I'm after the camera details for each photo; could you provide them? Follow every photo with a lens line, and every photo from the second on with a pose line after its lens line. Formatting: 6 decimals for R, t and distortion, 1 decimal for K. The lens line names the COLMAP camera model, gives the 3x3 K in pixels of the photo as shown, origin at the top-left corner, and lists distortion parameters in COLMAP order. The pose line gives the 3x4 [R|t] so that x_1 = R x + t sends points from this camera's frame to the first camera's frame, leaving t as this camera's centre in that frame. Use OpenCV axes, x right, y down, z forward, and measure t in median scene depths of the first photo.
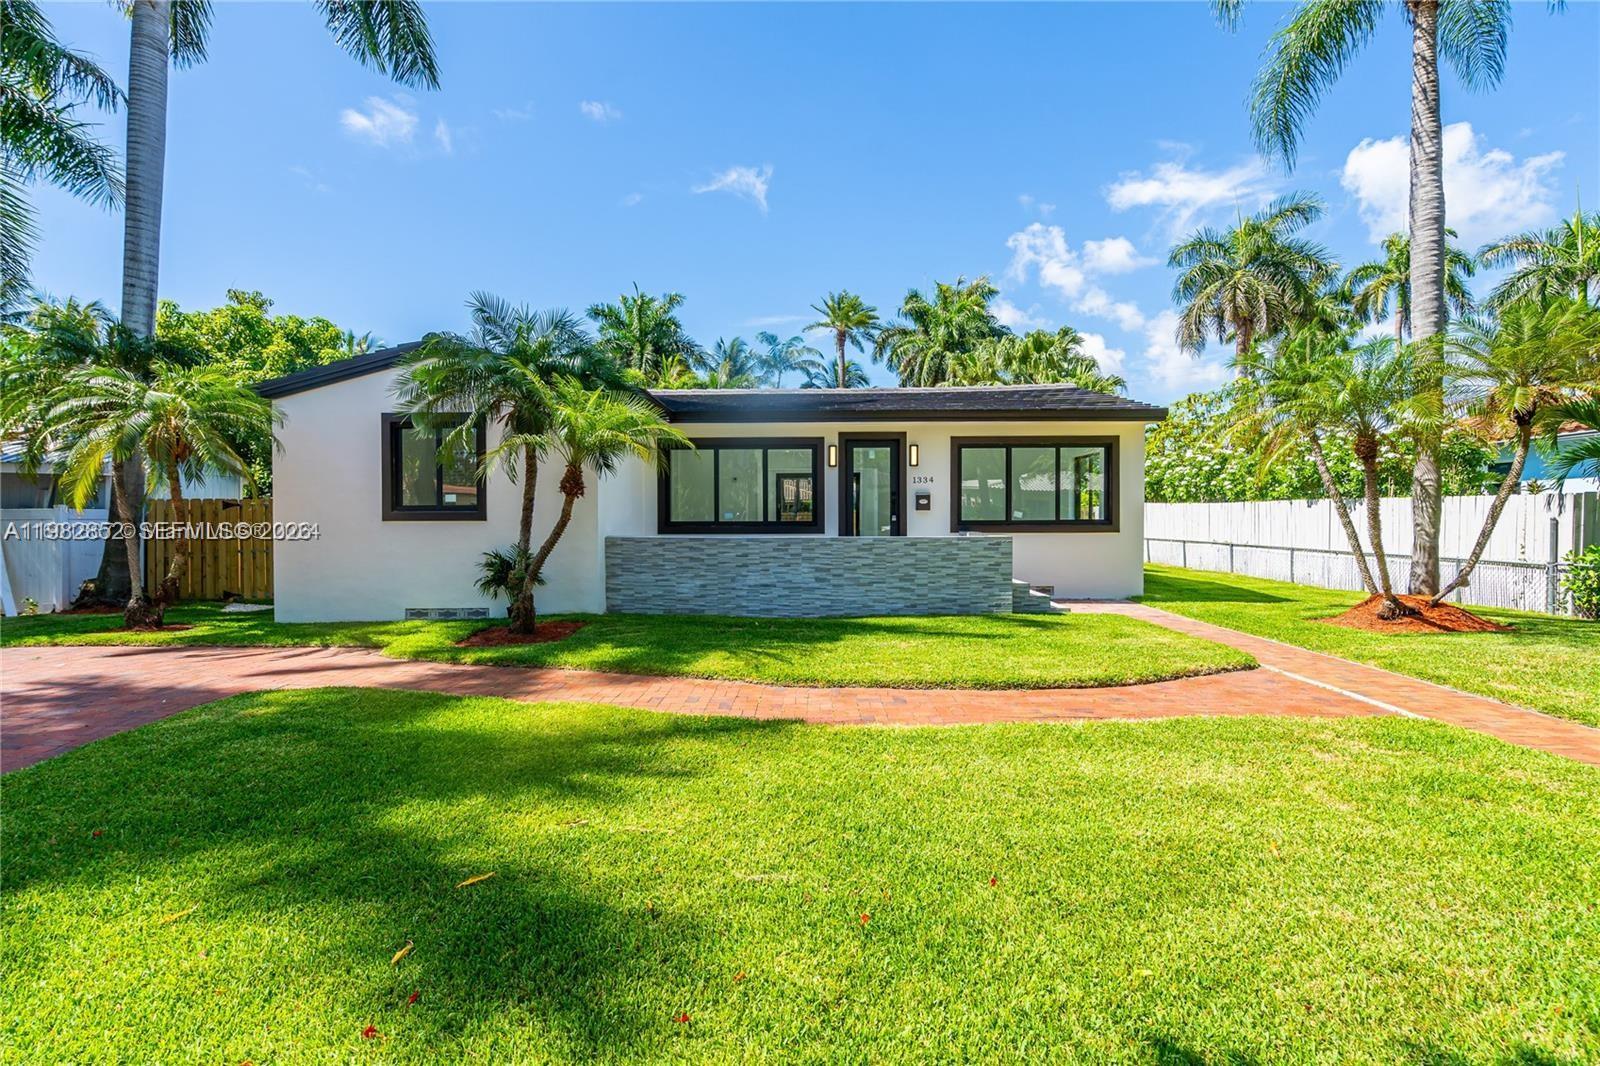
lens RADIAL K [[761.6, 0, 805.2], [0, 761.6, 525.7], [0, 0, 1]] dist [0.003582, 0.000035]
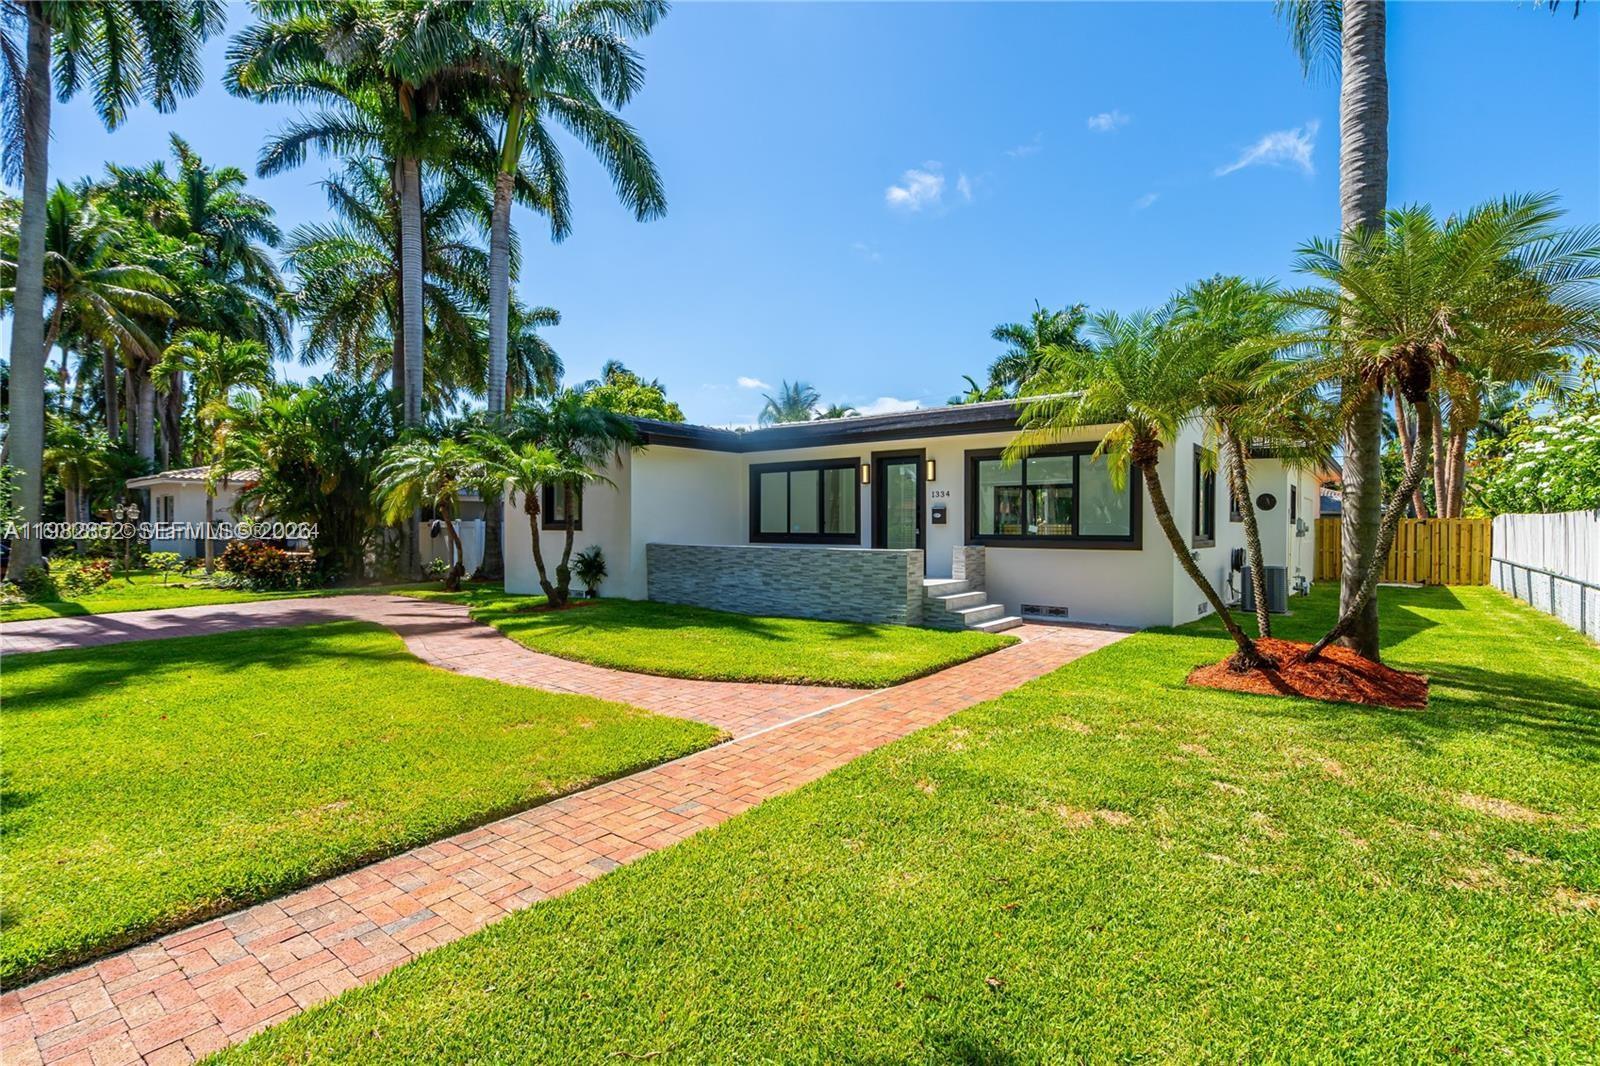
lens RADIAL K [[734.2, 0, 800.1], [0, 734.2, 532.0], [0, 0, 1]] dist [-0.001641, 0.000555]
pose [[0.798667, 0.009846, -0.601692, 0.597460], [-0.013510, 0.999907, -0.001571, -0.005576], [0.601621, 0.009384, 0.798727, 0.106260]]
